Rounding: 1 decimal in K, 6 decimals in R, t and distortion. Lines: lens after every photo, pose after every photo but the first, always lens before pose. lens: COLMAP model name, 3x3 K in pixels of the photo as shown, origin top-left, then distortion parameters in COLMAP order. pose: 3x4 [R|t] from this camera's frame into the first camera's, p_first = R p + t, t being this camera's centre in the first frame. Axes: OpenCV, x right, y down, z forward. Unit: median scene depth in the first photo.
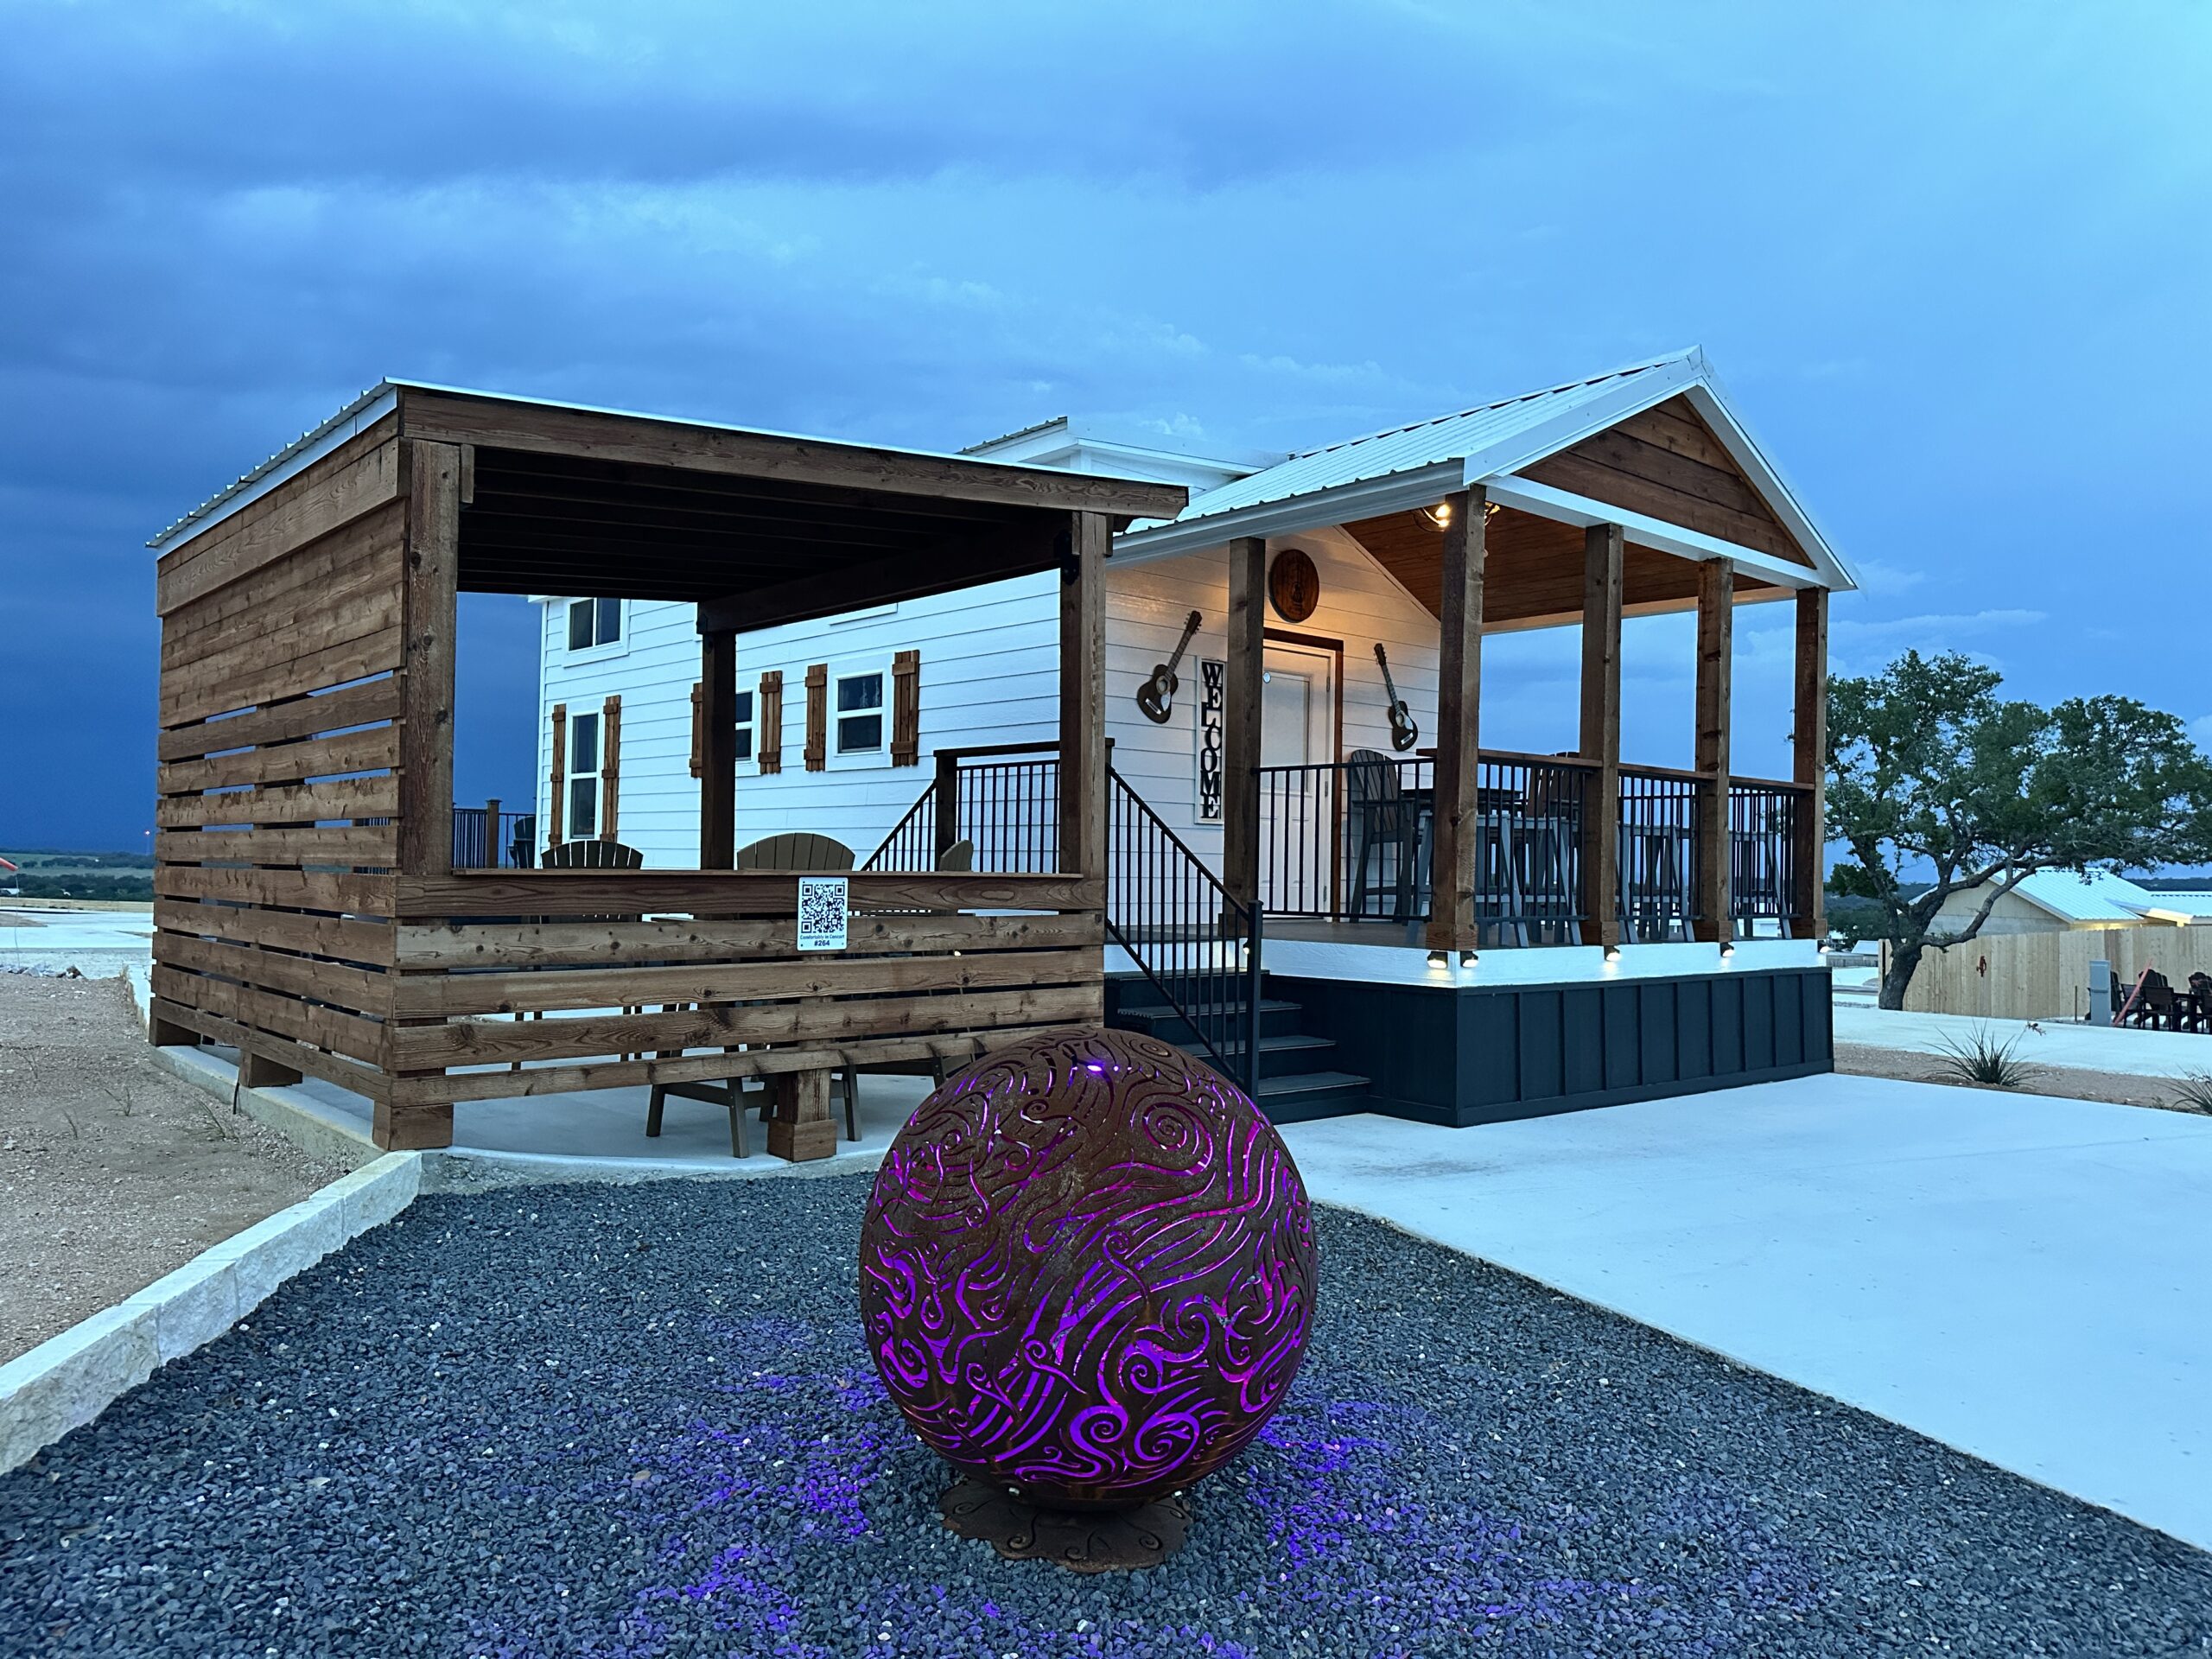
lens RADIAL K [[1531.9, 0, 1098.3], [0, 1531.9, 840.7], [0, 0, 1]] dist [0.057133, -0.001036]
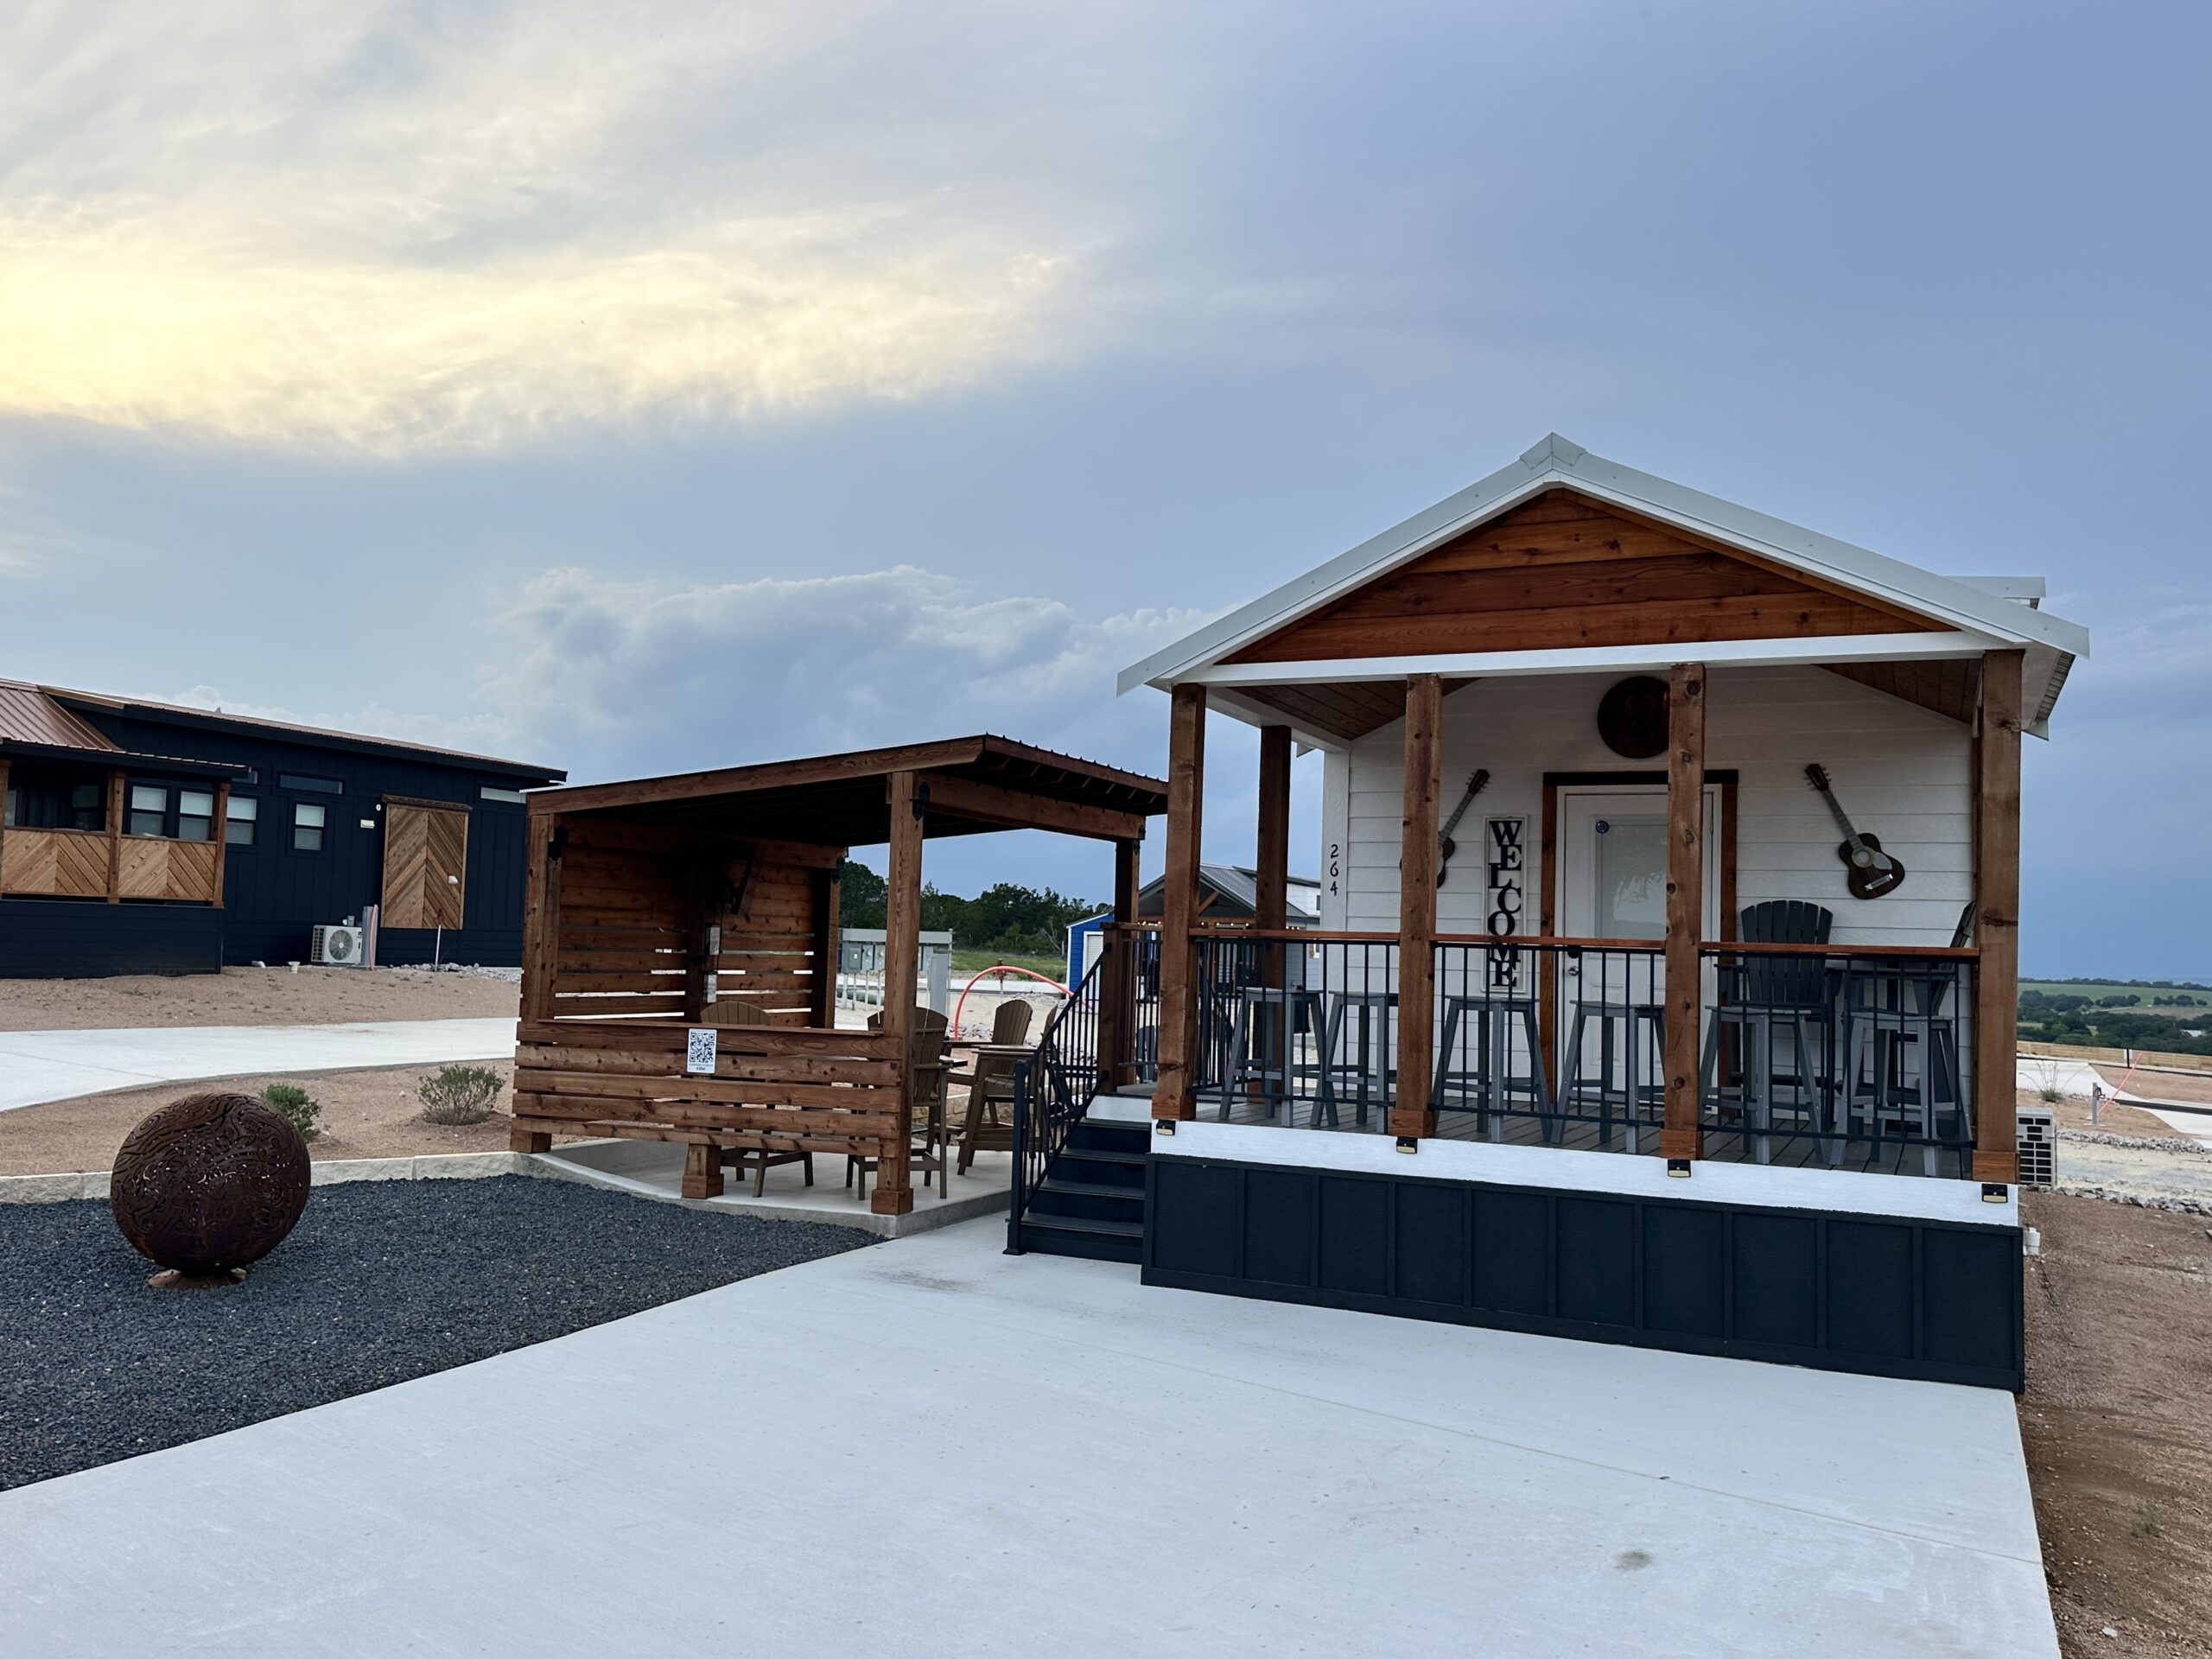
lens RADIAL K [[1802.4, 0, 1088.4], [0, 1802.4, 842.3], [0, 0, 1]] dist [0.081425, -0.115473]
pose [[0.404851, -0.062329, -0.912256, 1.159598], [-0.004867, 0.997513, -0.070314, -0.027245], [0.914370, 0.032907, 0.403541, 0.373716]]
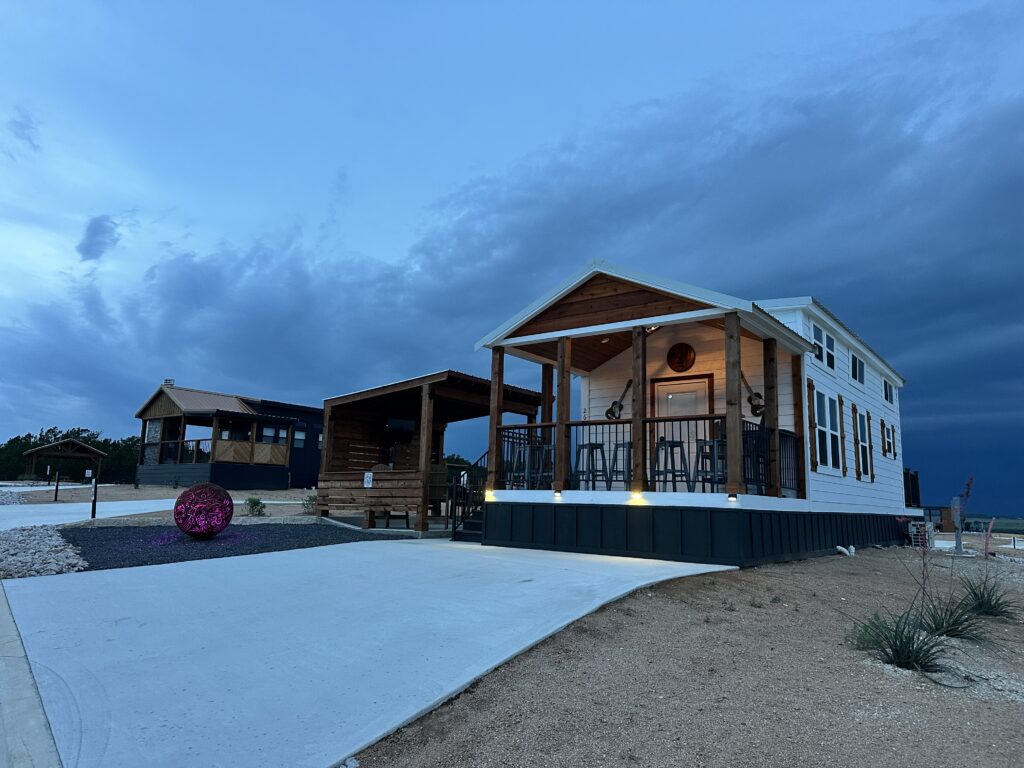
lens RADIAL K [[709.2, 0, 509.0], [0, 709.2, 381.5], [0, 0, 1]] dist [0.057133, -0.001036]
pose [[0.206109, -0.179405, -0.961942, 1.443167], [-0.002512, 0.982949, -0.183861, 0.102740], [0.978526, 0.040312, 0.202144, 0.620926]]
